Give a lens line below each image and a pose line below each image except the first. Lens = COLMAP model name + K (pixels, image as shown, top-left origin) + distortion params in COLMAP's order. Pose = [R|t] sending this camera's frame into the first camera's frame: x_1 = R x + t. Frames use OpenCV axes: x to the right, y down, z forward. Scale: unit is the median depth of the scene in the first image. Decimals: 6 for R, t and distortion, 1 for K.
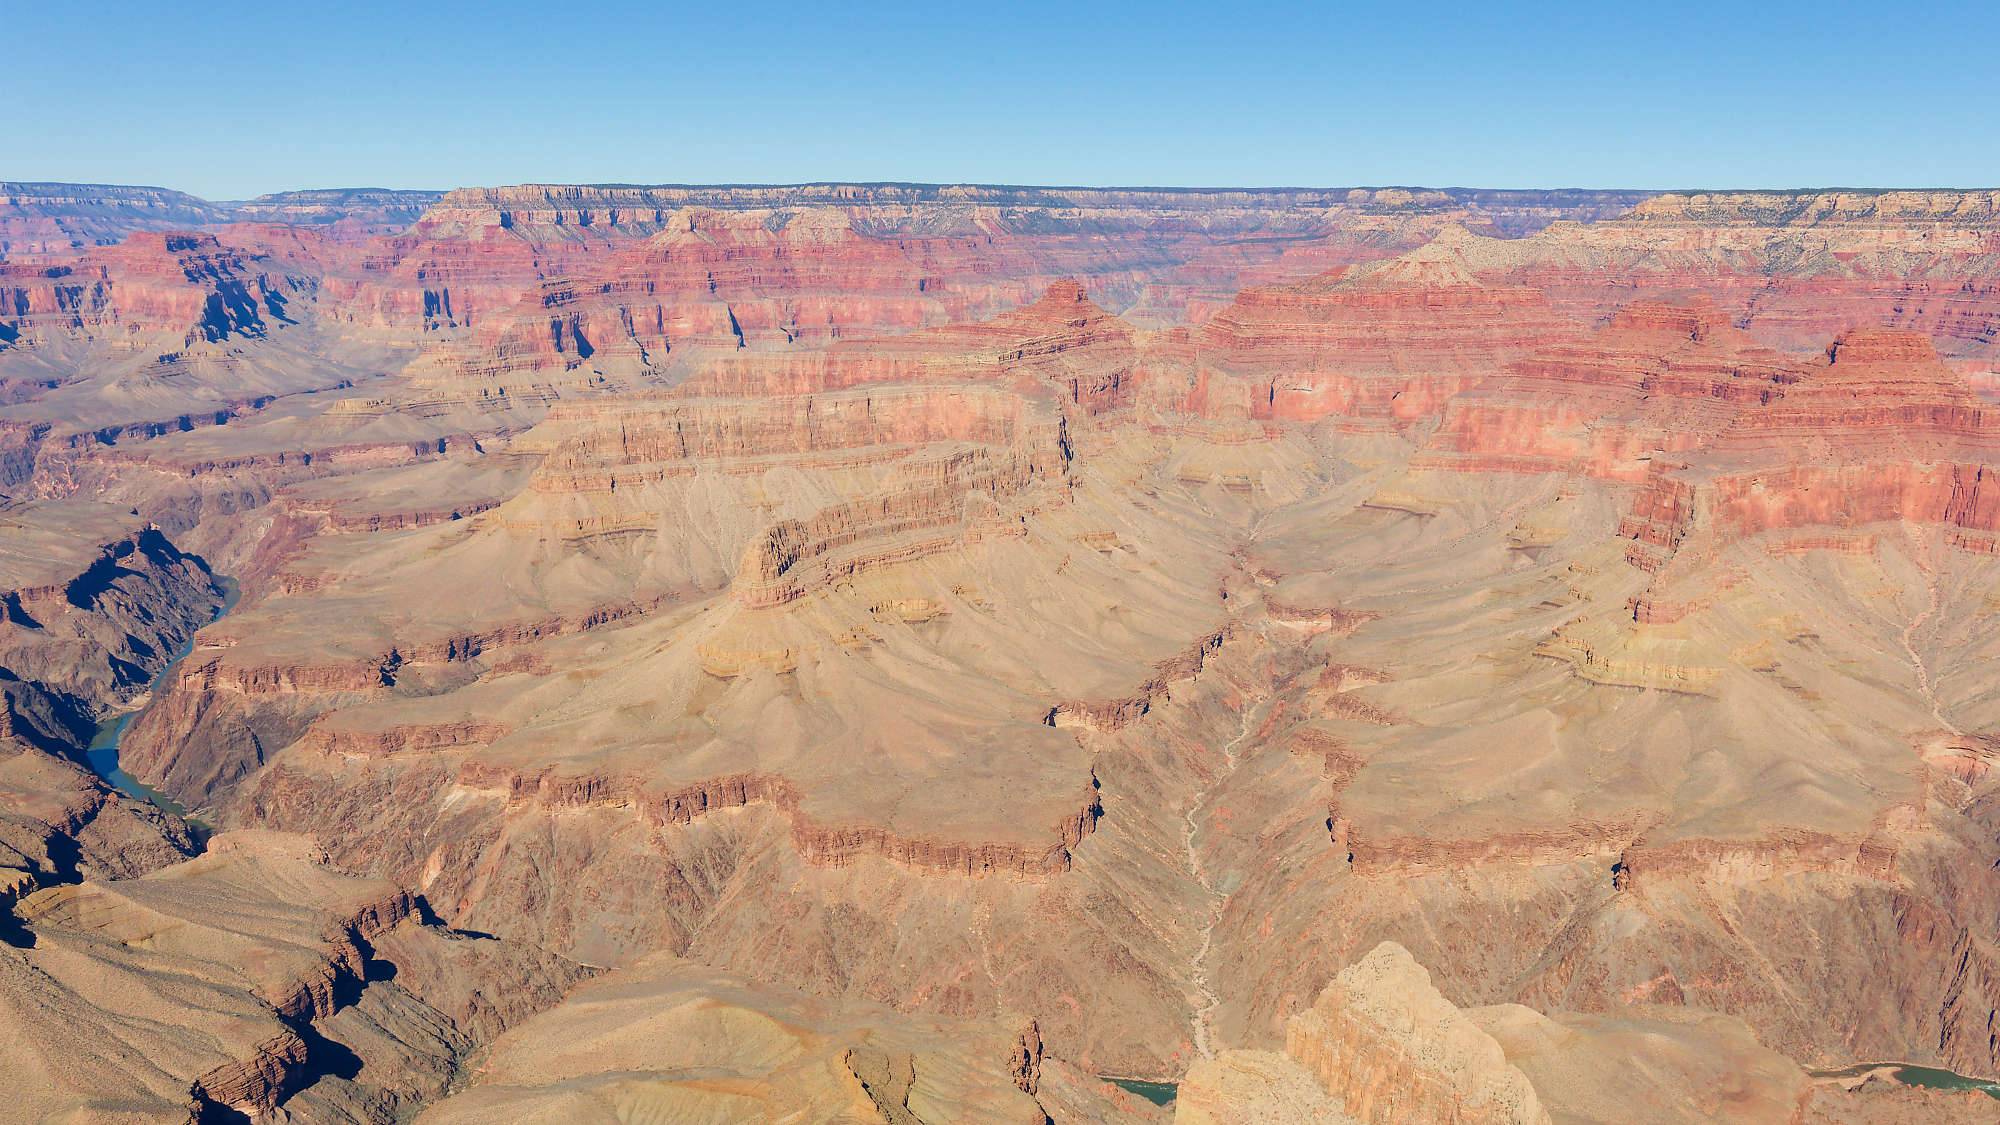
lens RADIAL K [[1893.1, 0, 987.3], [0, 1893.1, 639.3], [0, 0, 1]] dist [0.014138, 0.000000]
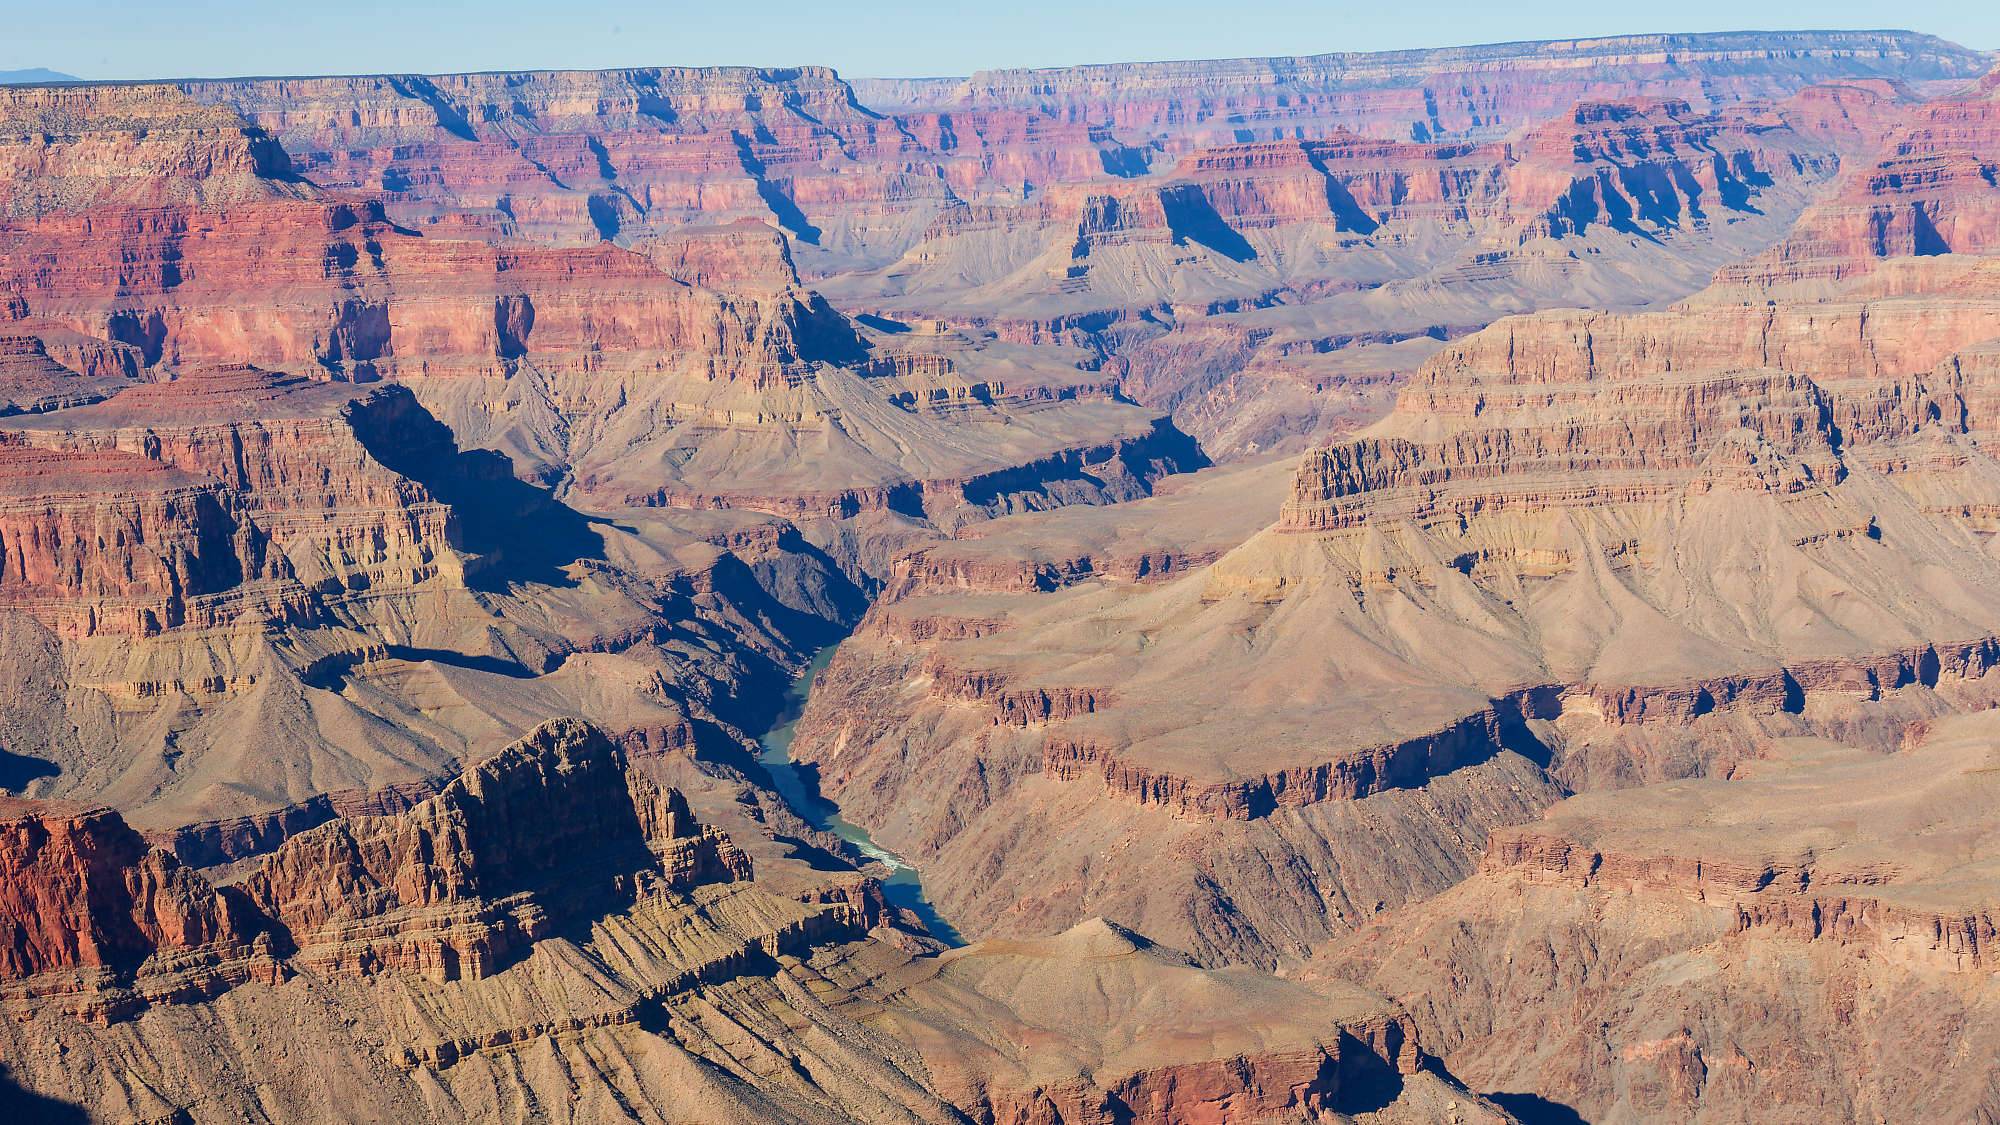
lens RADIAL K [[2963.2, 0, 1003.0], [0, 2963.2, 582.3], [0, 0, 1]] dist [0.038443, 0.000000]
pose [[0.706244, 0.094155, -0.701679, 0.599440], [-0.126125, 0.991995, 0.006165, 0.011778], [0.696643, 0.084145, 0.712466, -0.047350]]
